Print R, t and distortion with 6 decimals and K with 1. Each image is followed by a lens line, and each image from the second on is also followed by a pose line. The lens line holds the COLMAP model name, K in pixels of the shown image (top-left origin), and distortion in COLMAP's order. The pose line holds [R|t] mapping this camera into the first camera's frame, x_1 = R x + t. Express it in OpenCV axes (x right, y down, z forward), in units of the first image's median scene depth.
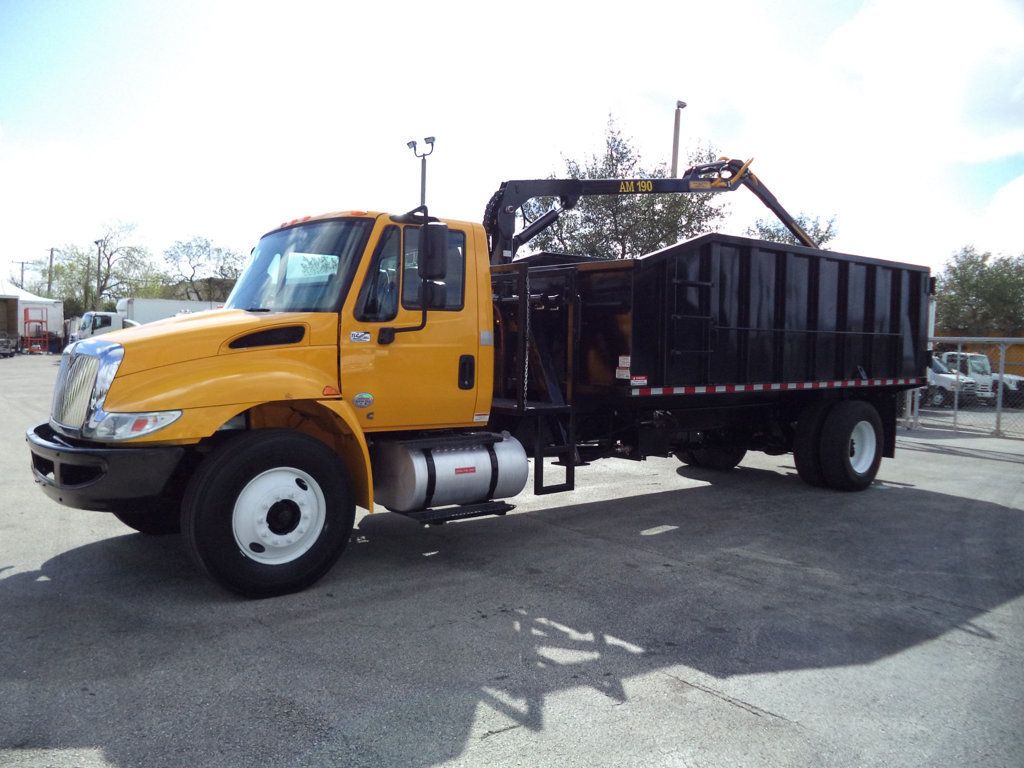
lens RADIAL K [[833.3, 0, 512.0], [0, 833.3, 384.0], [0, 0, 1]] dist [-0.063434, 0.085013]
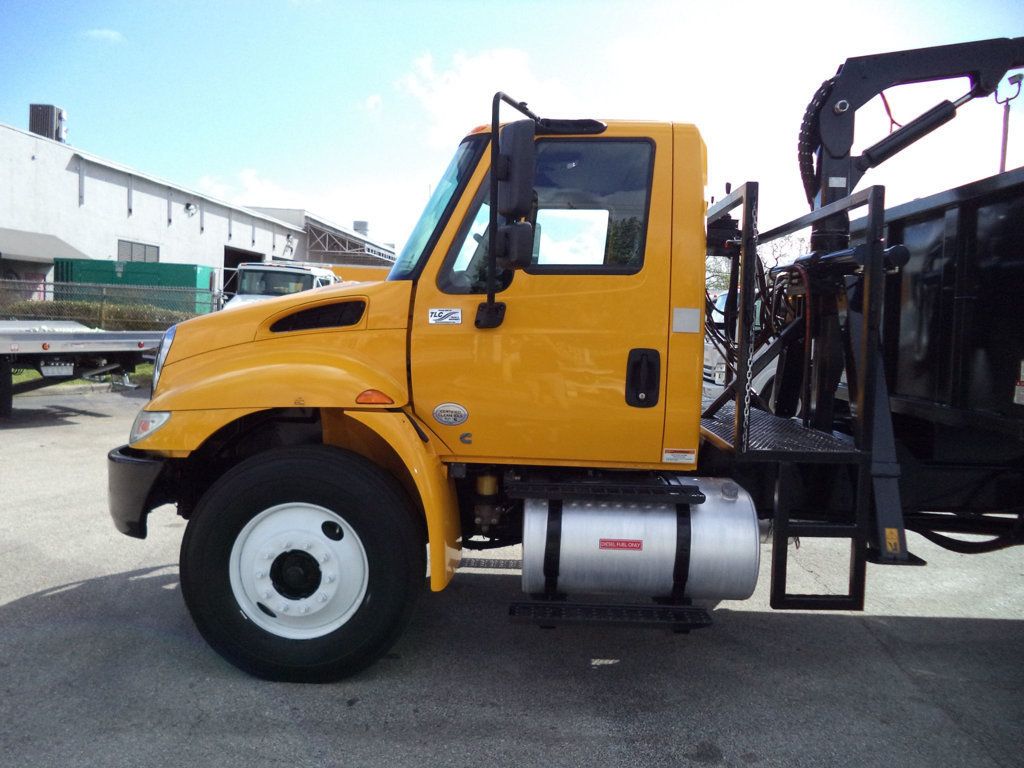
lens RADIAL K [[818.8, 0, 512.0], [0, 818.8, 384.0], [0, 0, 1]] dist [-0.025879, -0.001186]
pose [[0.755796, 0.050226, -0.652878, 0.269127], [-0.042993, 0.998709, 0.027061, -0.023095], [0.653394, 0.007617, 0.756980, 0.531412]]
